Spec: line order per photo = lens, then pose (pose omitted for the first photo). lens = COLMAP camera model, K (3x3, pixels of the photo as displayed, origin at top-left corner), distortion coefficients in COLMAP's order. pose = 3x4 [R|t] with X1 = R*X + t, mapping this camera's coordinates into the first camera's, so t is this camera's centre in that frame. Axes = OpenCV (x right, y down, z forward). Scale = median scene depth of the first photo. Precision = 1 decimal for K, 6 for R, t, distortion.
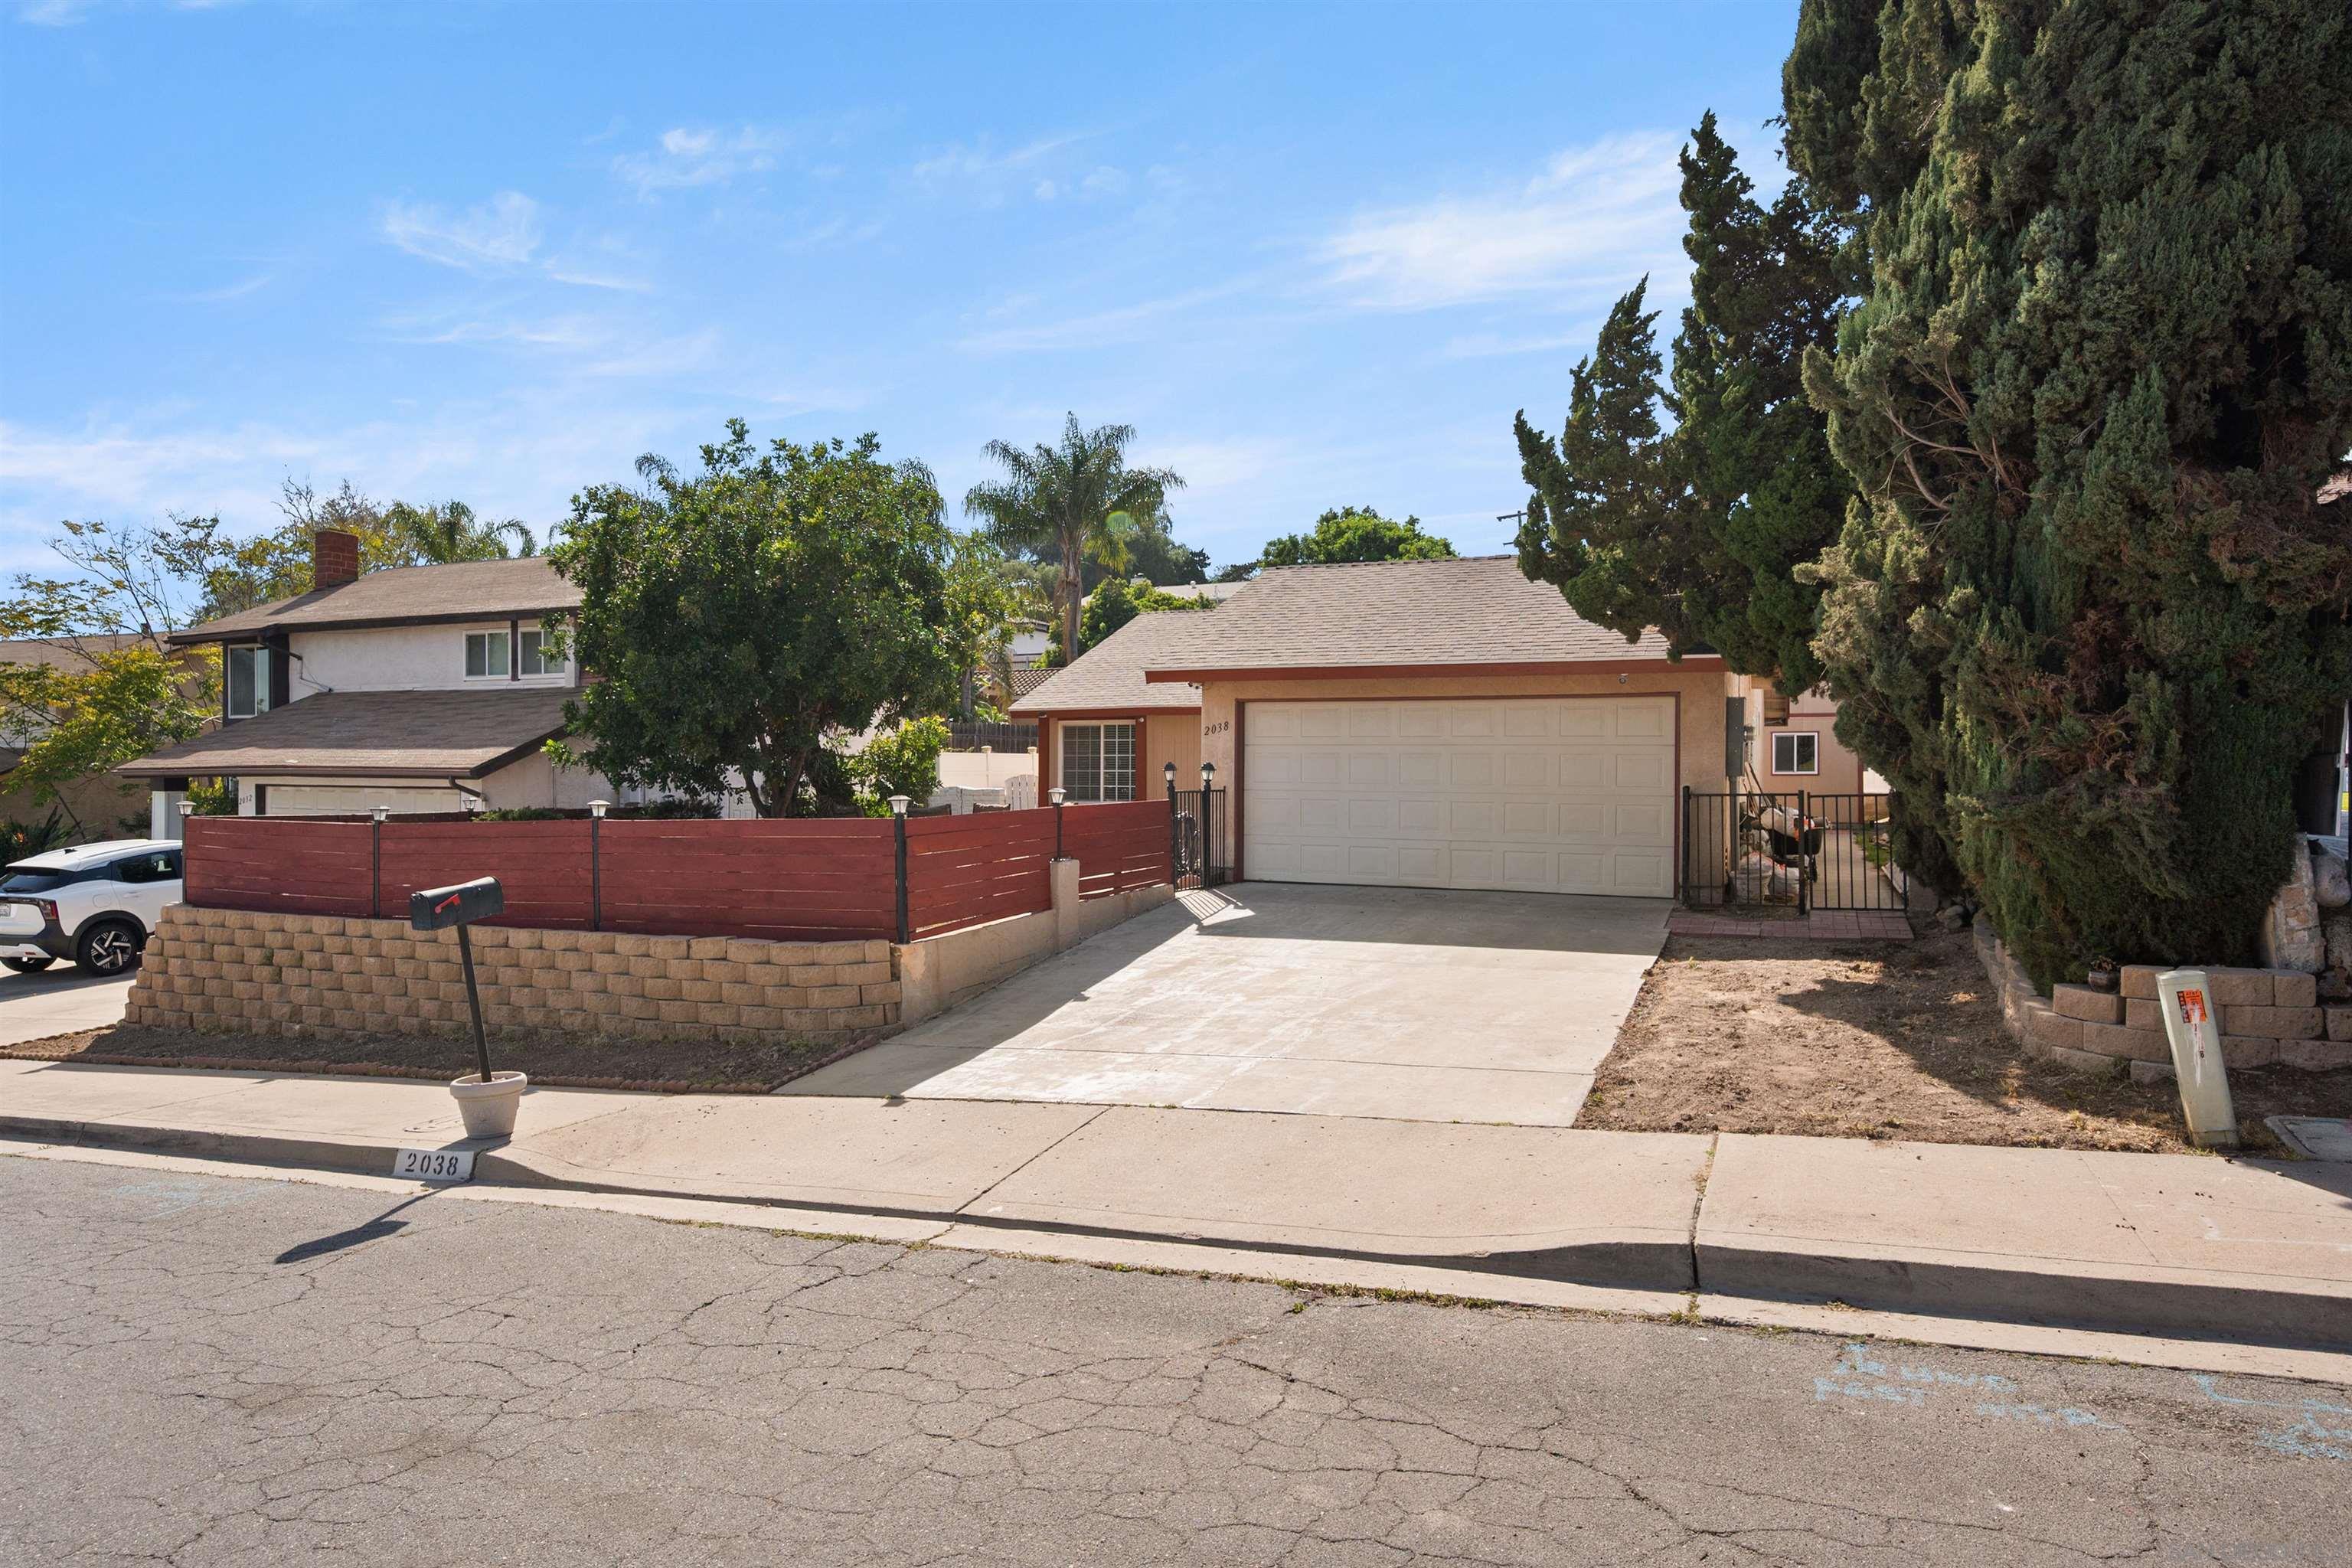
lens RADIAL K [[1350.0, 0, 1180.1], [0, 1350.0, 782.6], [0, 0, 1]] dist [0.003268, -0.000053]
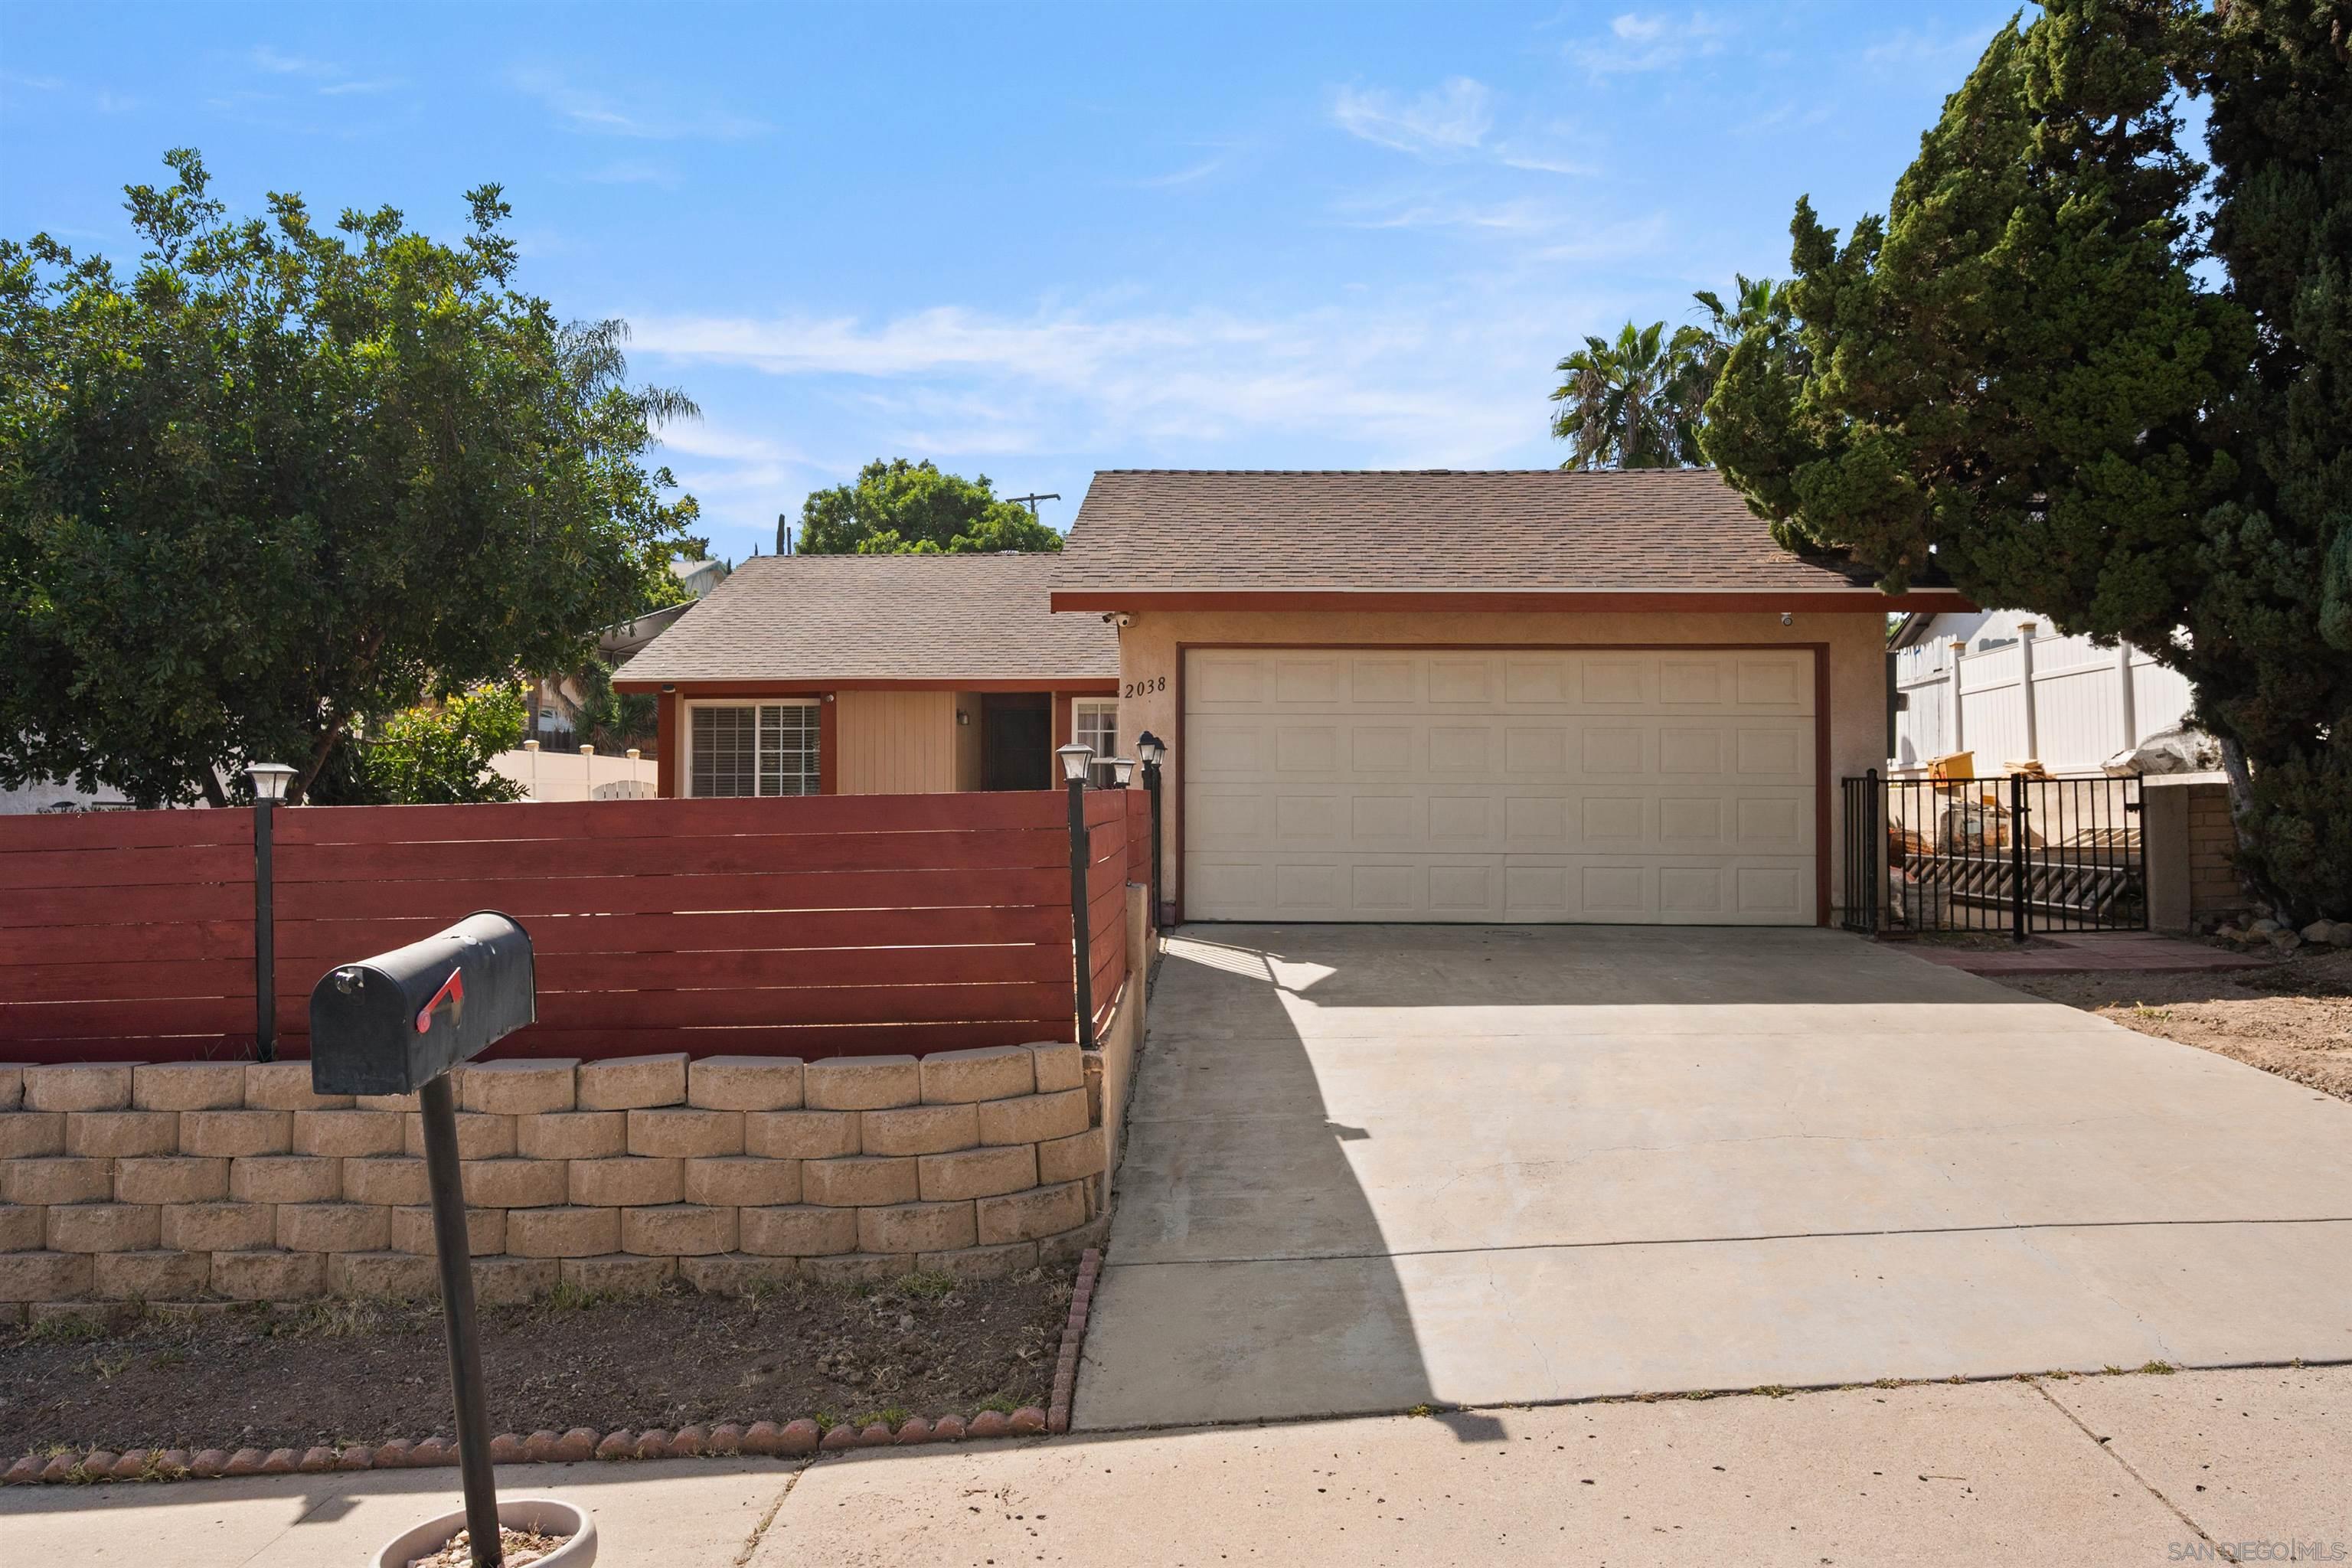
lens RADIAL K [[1601.6, 0, 1166.8], [0, 1601.6, 778.4], [0, 0, 1]] dist [-0.000069, -0.000540]
pose [[0.930770, 0.004263, 0.365581, -0.255053], [0.005693, 0.999642, -0.026150, 0.024620], [-0.365561, 0.026421, 0.930412, 0.295938]]
